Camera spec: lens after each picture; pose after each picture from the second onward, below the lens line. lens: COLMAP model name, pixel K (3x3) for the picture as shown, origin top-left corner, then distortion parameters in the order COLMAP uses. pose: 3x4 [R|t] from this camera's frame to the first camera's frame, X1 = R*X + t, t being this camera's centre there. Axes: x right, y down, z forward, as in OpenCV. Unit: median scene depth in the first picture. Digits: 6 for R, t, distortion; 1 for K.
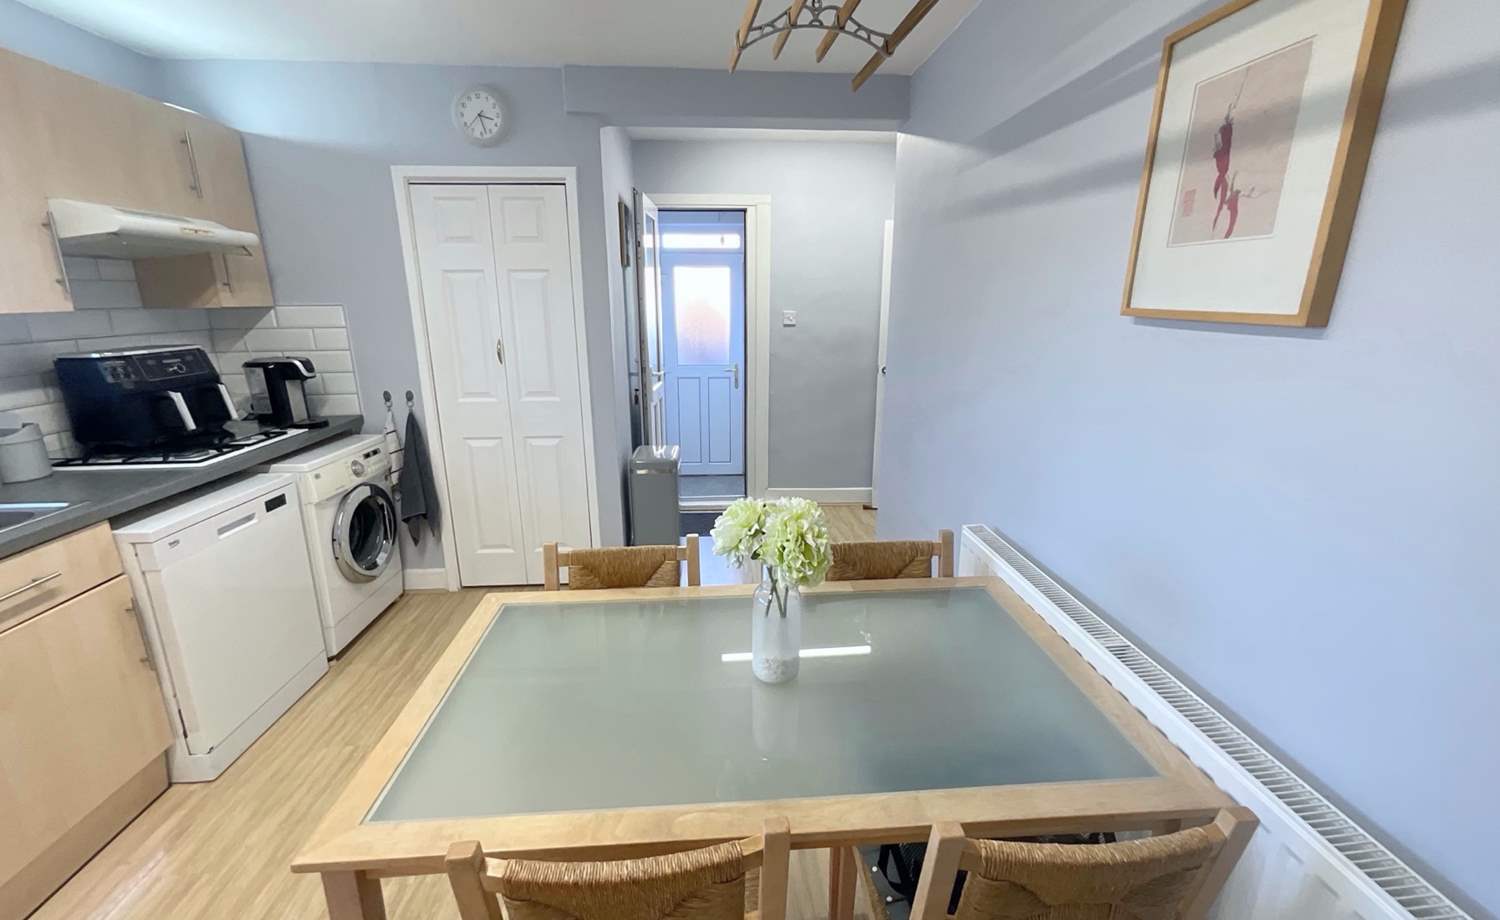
lens RADIAL K [[611.1, 0, 750.0], [0, 611.1, 460.0], [0, 0, 1]] dist [0.001171, 0.001276]
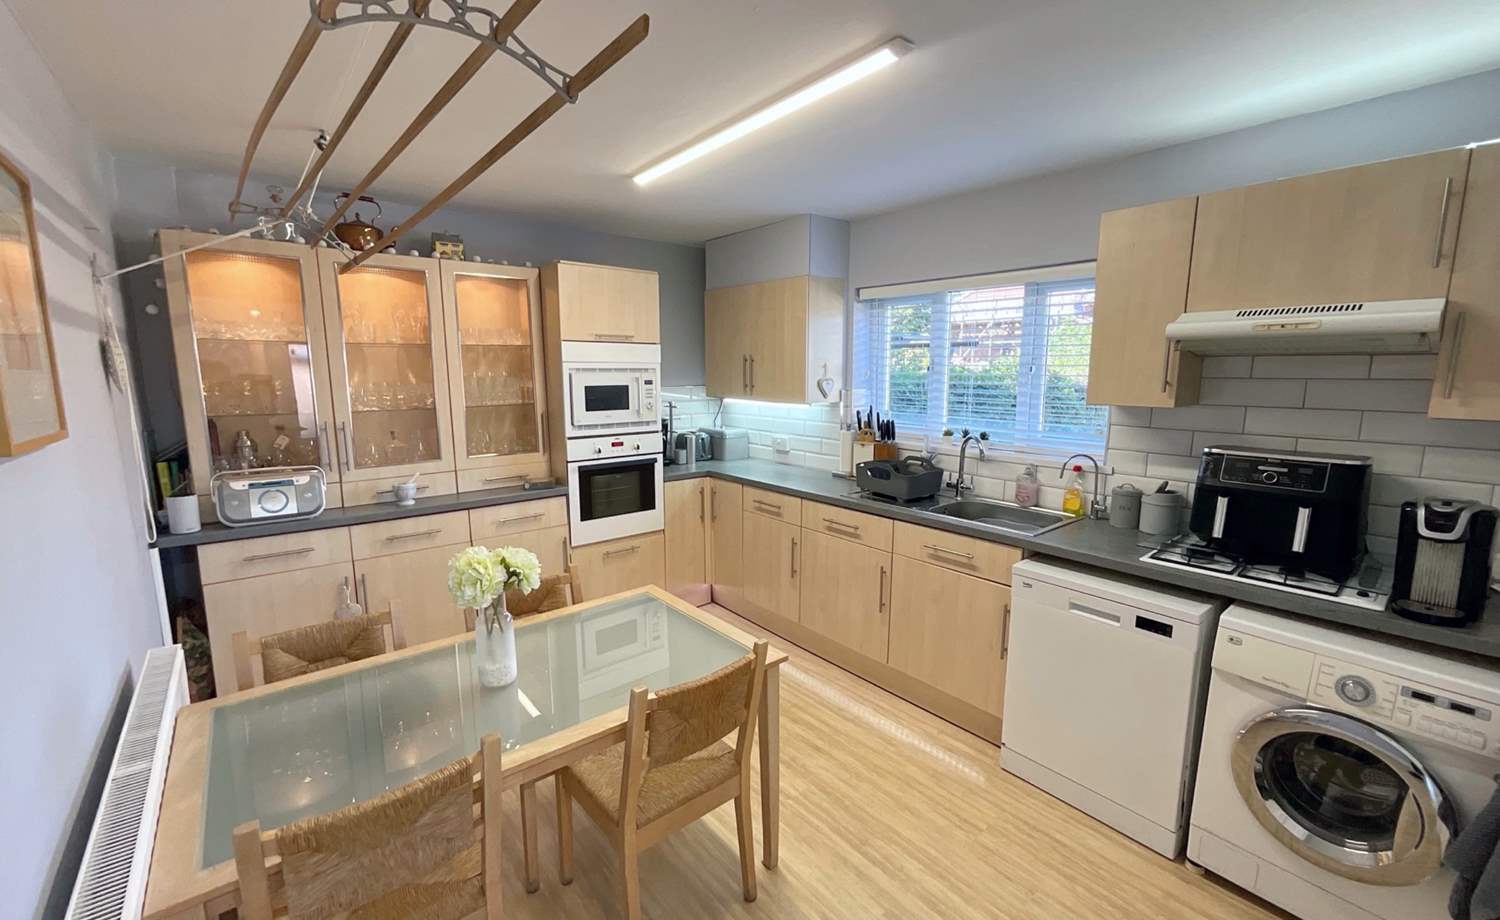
lens RADIAL K [[611.1, 0, 750.0], [0, 611.1, 460.0], [0, 0, 1]] dist [0.001171, 0.001276]
pose [[-0.814140, 0.089922, -0.573664, 0.169468], [-0.148853, 0.922605, 0.355870, -0.347495], [0.561266, 0.375119, -0.737744, 1.129370]]
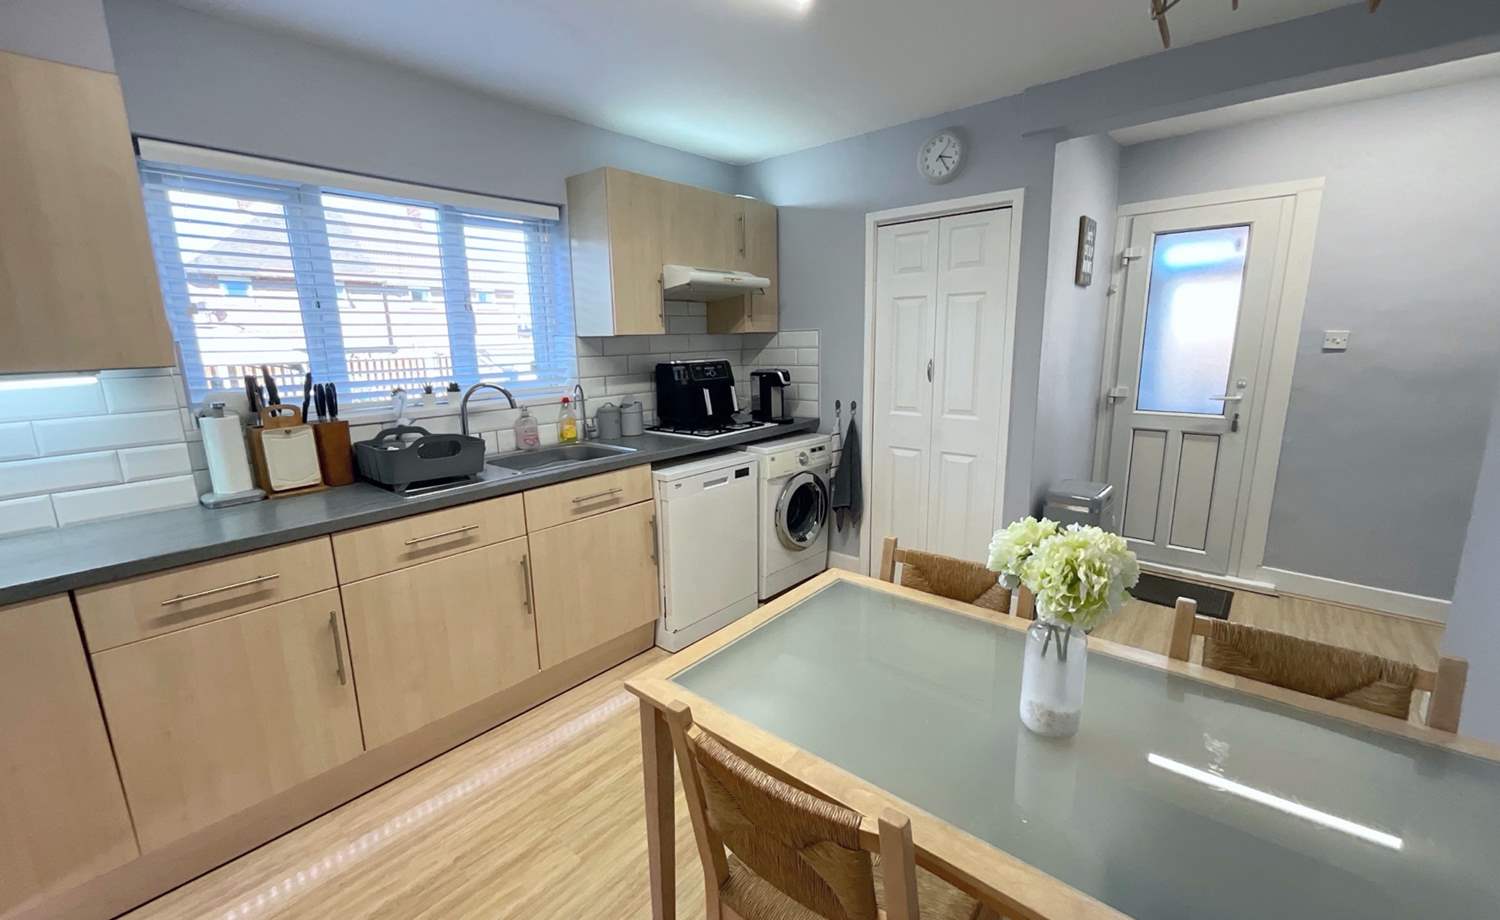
lens RADIAL K [[611.1, 0, 750.0], [0, 611.1, 460.0], [0, 0, 1]] dist [0.001171, 0.001276]
pose [[0.711514, 0.127071, -0.691087, 0.157244], [-0.162594, 0.986594, 0.014005, 0.018366], [0.683602, 0.102402, 0.722636, 0.025732]]
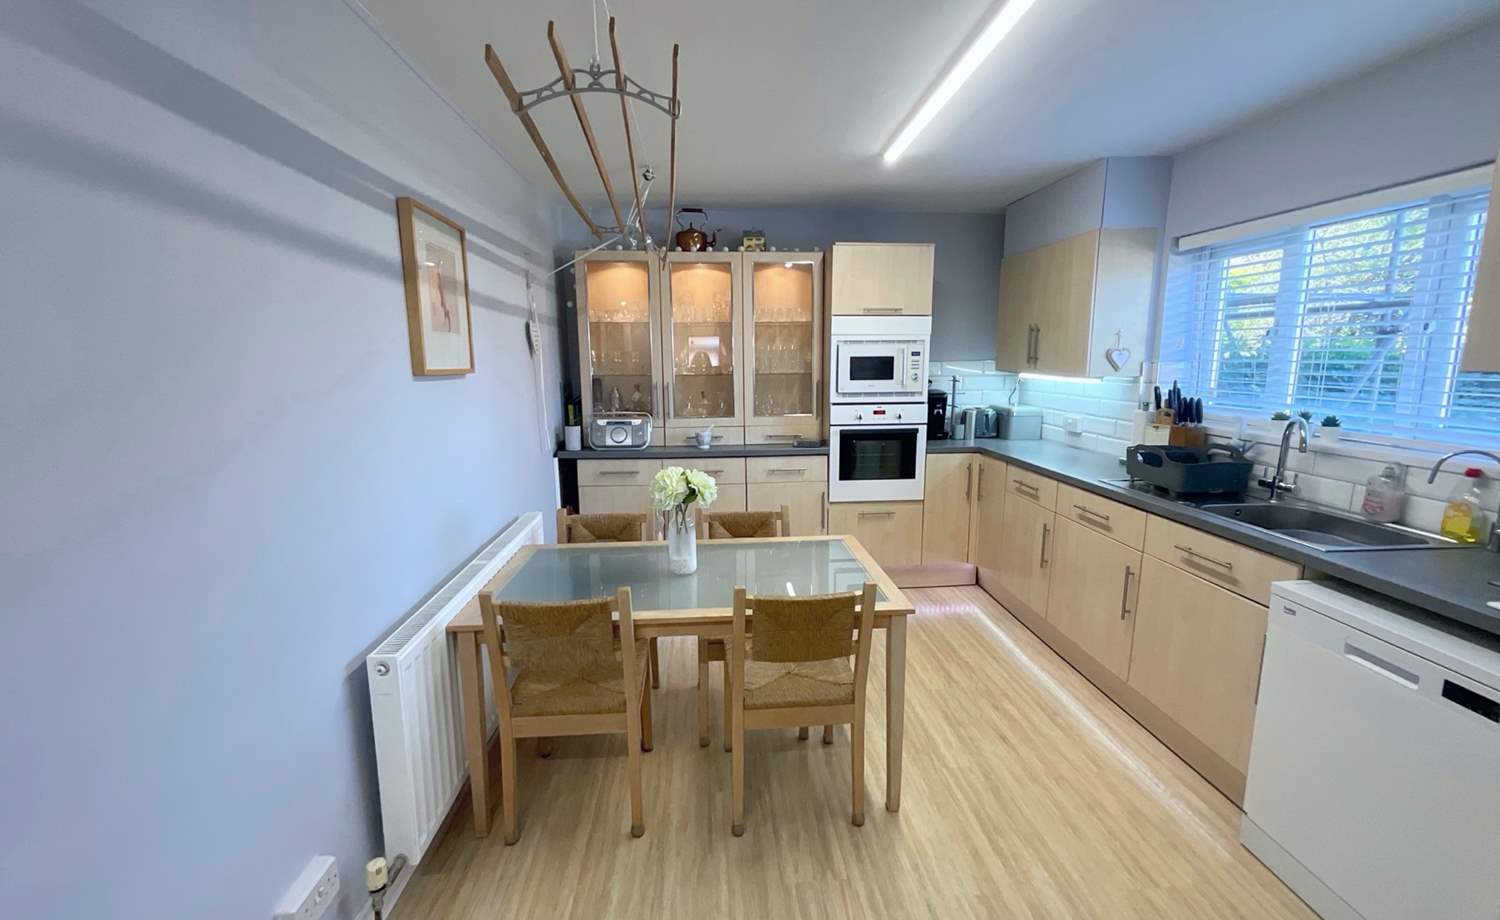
lens RADIAL K [[611.1, 0, 750.0], [0, 611.1, 460.0], [0, 0, 1]] dist [0.001171, 0.001276]
pose [[-0.999947, 0.009949, -0.002746, -0.078785], [0.007878, 0.907581, 0.419802, -0.357921], [0.006669, 0.419758, -0.907611, 1.310900]]
